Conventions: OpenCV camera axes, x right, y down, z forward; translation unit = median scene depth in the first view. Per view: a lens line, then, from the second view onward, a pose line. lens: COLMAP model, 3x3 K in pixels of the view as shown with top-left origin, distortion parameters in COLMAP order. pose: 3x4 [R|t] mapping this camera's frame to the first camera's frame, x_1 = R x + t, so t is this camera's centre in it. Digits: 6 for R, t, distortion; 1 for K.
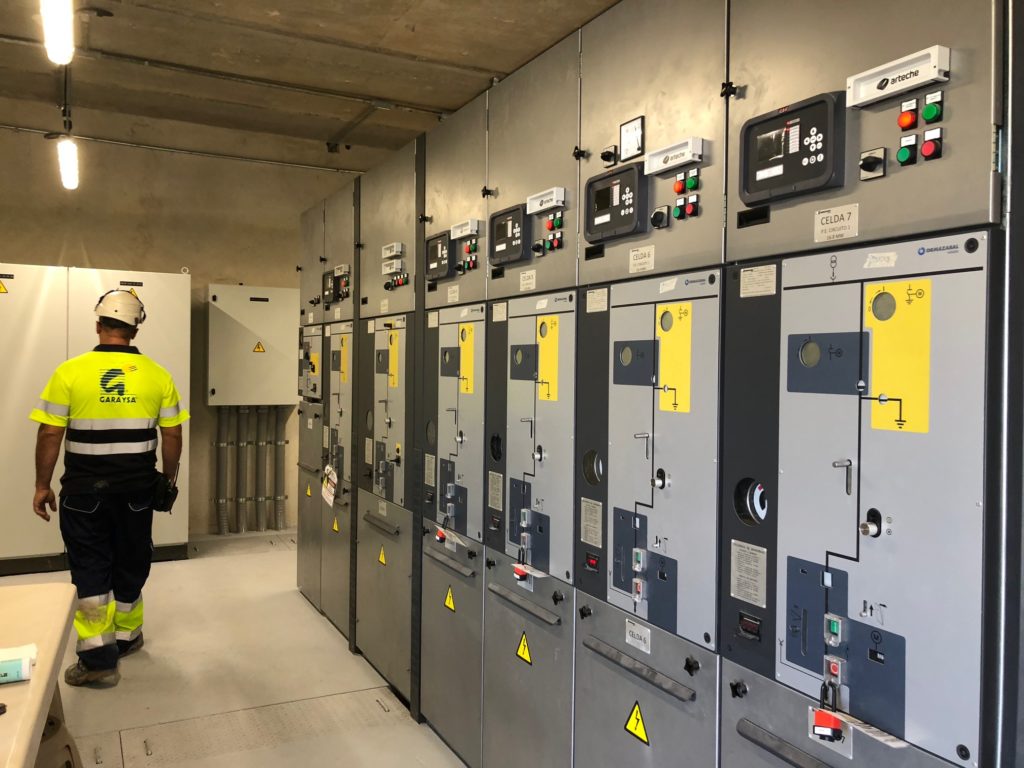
lens RADIAL K [[830.4, 0, 512.0], [0, 830.4, 384.0], [0, 0, 1]] dist [-0.001852, -0.006742]
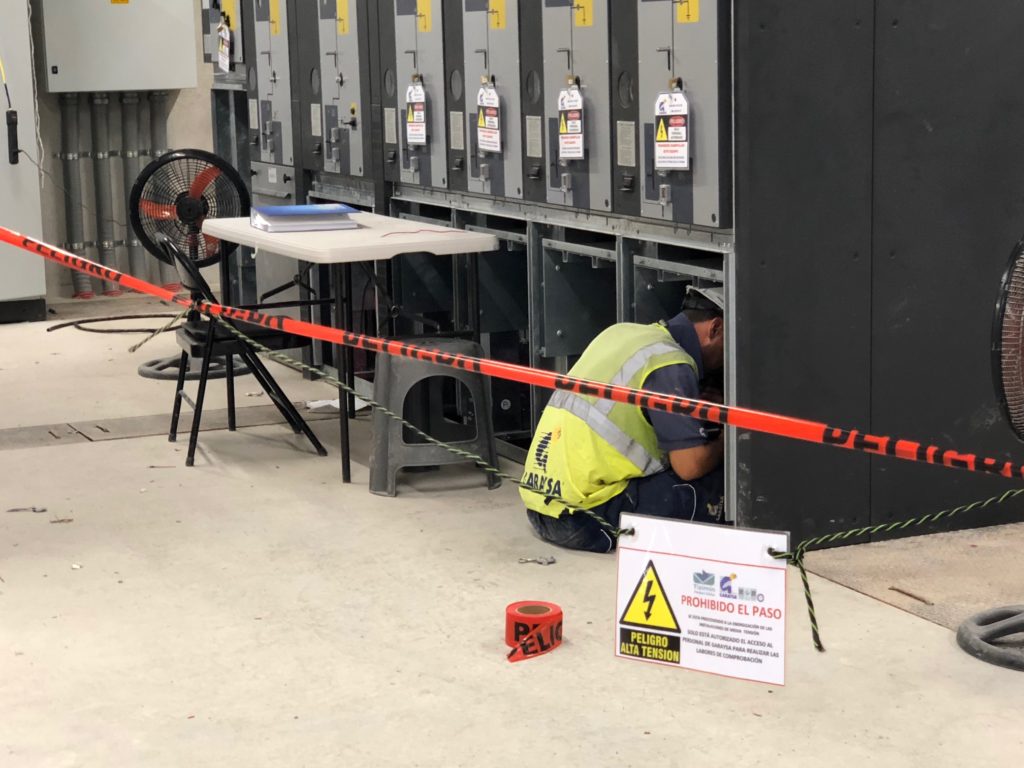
lens RADIAL K [[2091.5, 0, 512.0], [0, 2091.5, 384.0], [0, 0, 1]] dist [-0.254362, 4.340515]
pose [[0.997851, -0.032931, -0.056652, 0.260377], [0.040770, 0.988837, 0.143317, 0.115370], [0.051300, -0.145319, 0.988054, -2.178326]]
